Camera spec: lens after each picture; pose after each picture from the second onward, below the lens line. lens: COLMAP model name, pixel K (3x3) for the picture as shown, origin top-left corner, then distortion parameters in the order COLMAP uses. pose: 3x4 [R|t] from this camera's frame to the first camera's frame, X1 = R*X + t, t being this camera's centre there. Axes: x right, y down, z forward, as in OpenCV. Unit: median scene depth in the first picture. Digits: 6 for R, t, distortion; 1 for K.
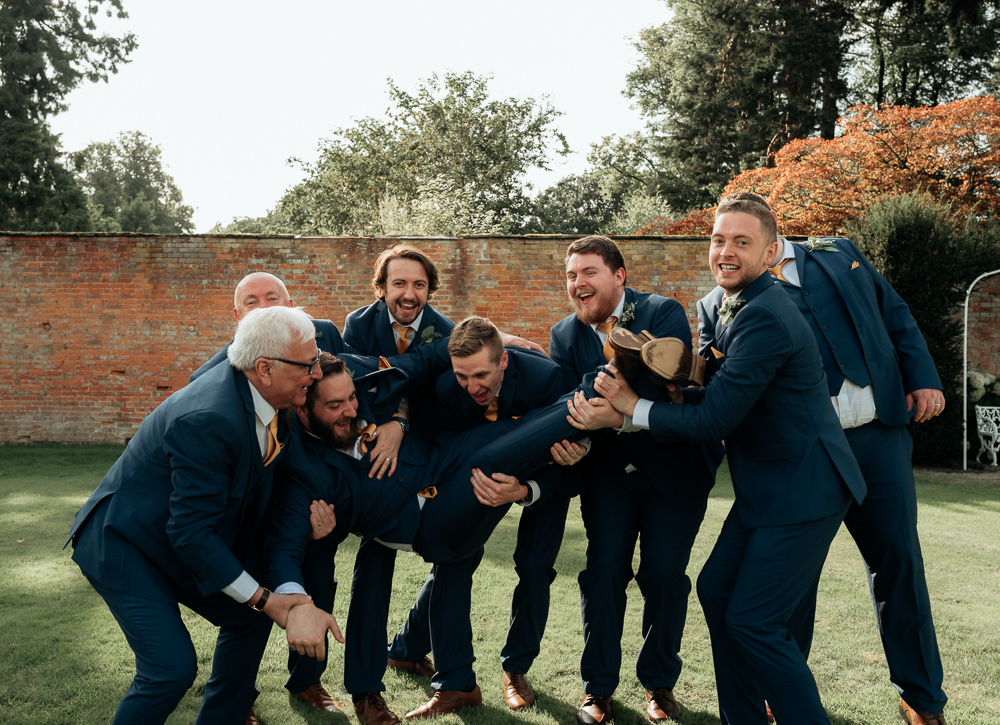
lens RADIAL K [[741.1, 0, 500.0], [0, 741.1, 362.5], [0, 0, 1]] dist [0.003704, -0.001368]
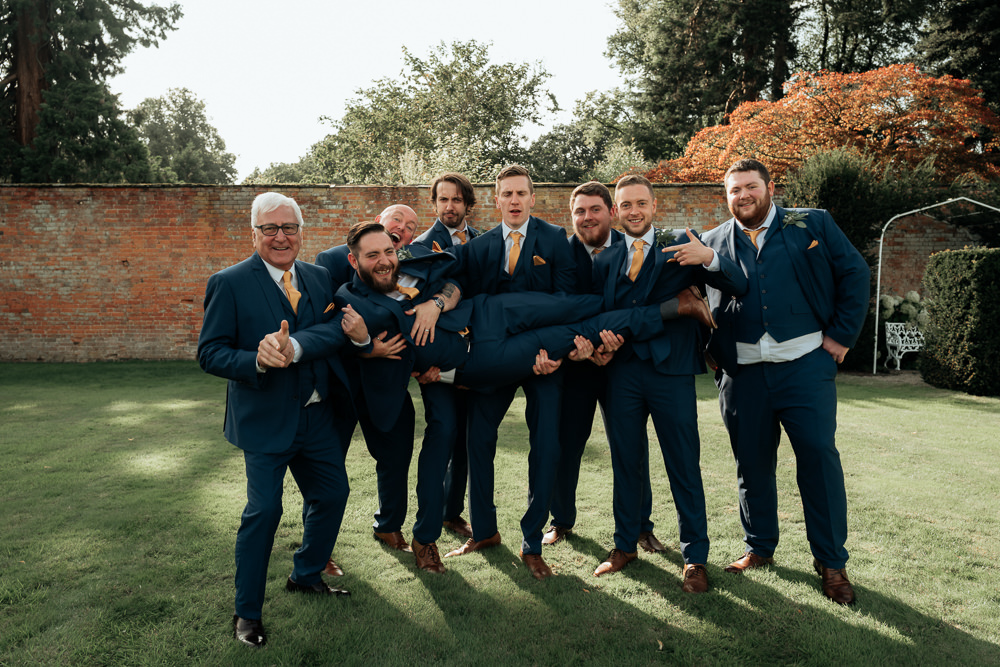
lens RADIAL K [[669.8, 0, 500.0], [0, 669.8, 333.5], [0, 0, 1]] dist [0.018920, 0.002882]
pose [[0.999891, -0.012052, 0.008530, -0.013634], [0.011221, 0.995737, 0.091555, -0.027765], [-0.009597, -0.091449, 0.995764, -0.100588]]
